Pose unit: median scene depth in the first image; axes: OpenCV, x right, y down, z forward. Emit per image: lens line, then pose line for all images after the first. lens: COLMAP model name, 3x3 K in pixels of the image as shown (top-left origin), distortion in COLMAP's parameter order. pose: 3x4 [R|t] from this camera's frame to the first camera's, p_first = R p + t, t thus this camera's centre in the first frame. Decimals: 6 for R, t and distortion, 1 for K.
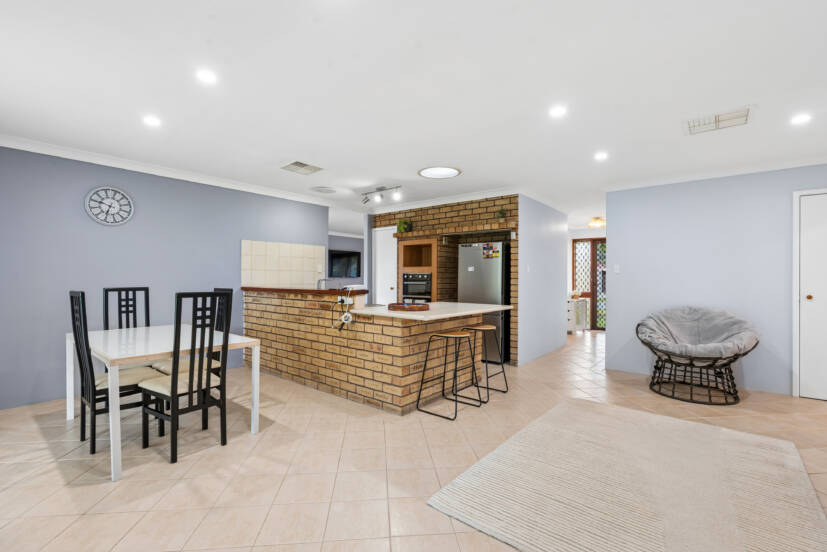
lens RADIAL K [[372.6, 0, 414.3], [0, 372.6, 272.8], [0, 0, 1]] dist [-0.002906, 0.000253]
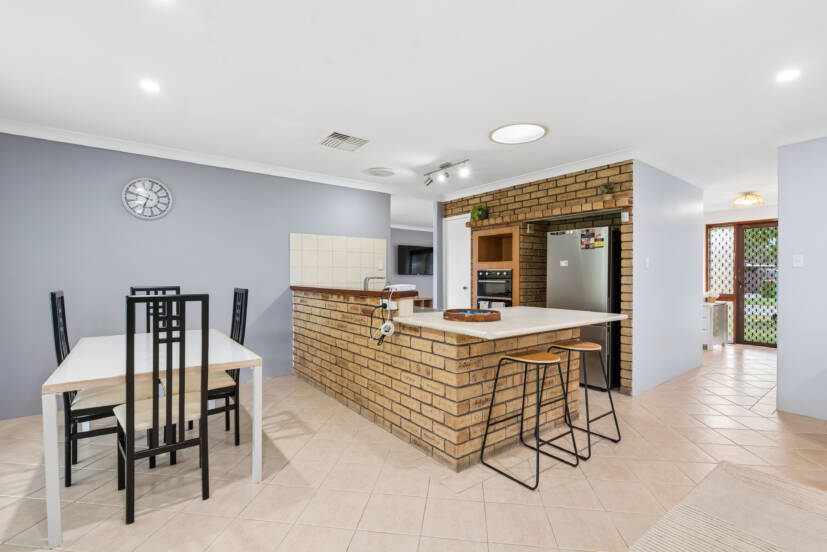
lens RADIAL K [[377.5, 0, 415.0], [0, 377.5, 274.7], [0, 0, 1]] dist [-0.005441, -0.000087]
pose [[0.973356, -0.003214, -0.229275, 0.042077], [0.005557, 0.999939, 0.009576, 0.004744], [0.229230, -0.010595, 0.973315, 0.233355]]
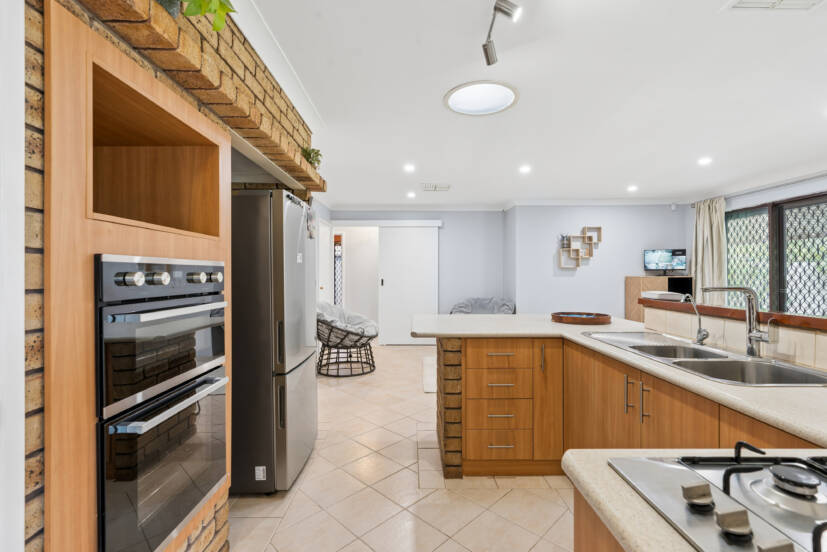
lens RADIAL K [[372.6, 0, 414.3], [0, 372.6, 272.8], [0, 0, 1]] dist [-0.002906, 0.000253]
pose [[-0.639722, -0.003645, 0.768597, -0.343791], [-0.014608, 0.999866, -0.007416, 0.010285], [-0.768467, -0.015972, -0.639690, 1.574766]]
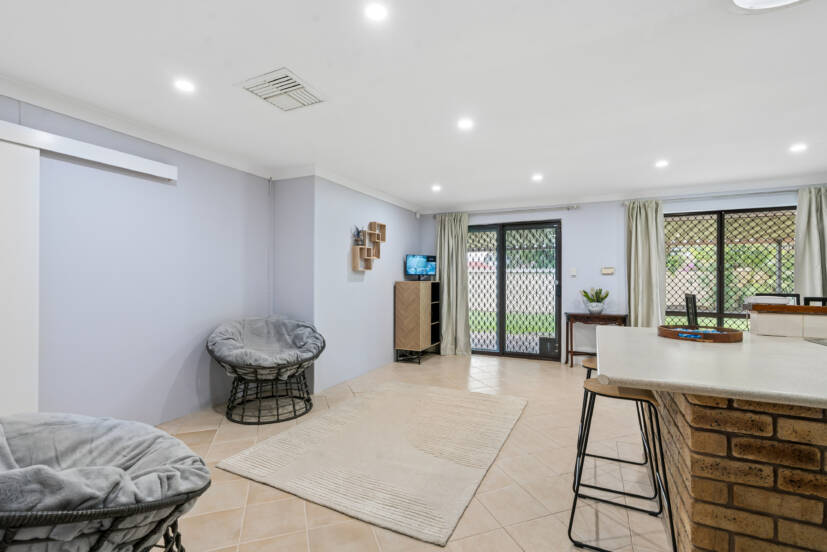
lens RADIAL K [[372.6, 0, 414.3], [0, 372.6, 272.8], [0, 0, 1]] dist [-0.002906, 0.000253]
pose [[-0.970026, -0.013598, -0.242621, 0.524635], [-0.005254, 0.999373, -0.035003, 0.016788], [0.242945, -0.032679, -0.969489, 1.327858]]
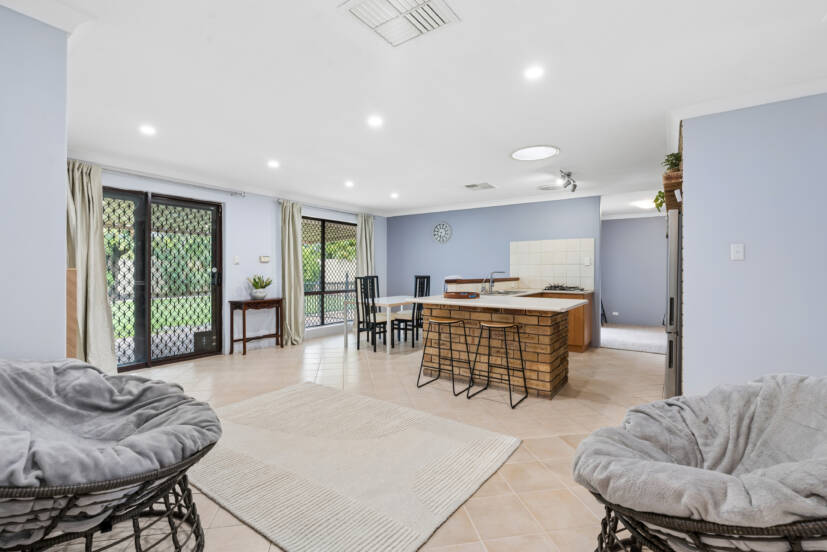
lens RADIAL K [[373.6, 0, 412.3], [0, 373.6, 267.8], [0, 0, 1]] dist [0.000391, 0.000169]
pose [[0.077294, -0.011418, -0.996943, 1.016482], [0.011850, 0.999874, -0.010533, 0.015149], [0.996938, -0.010999, 0.077420, 0.686811]]
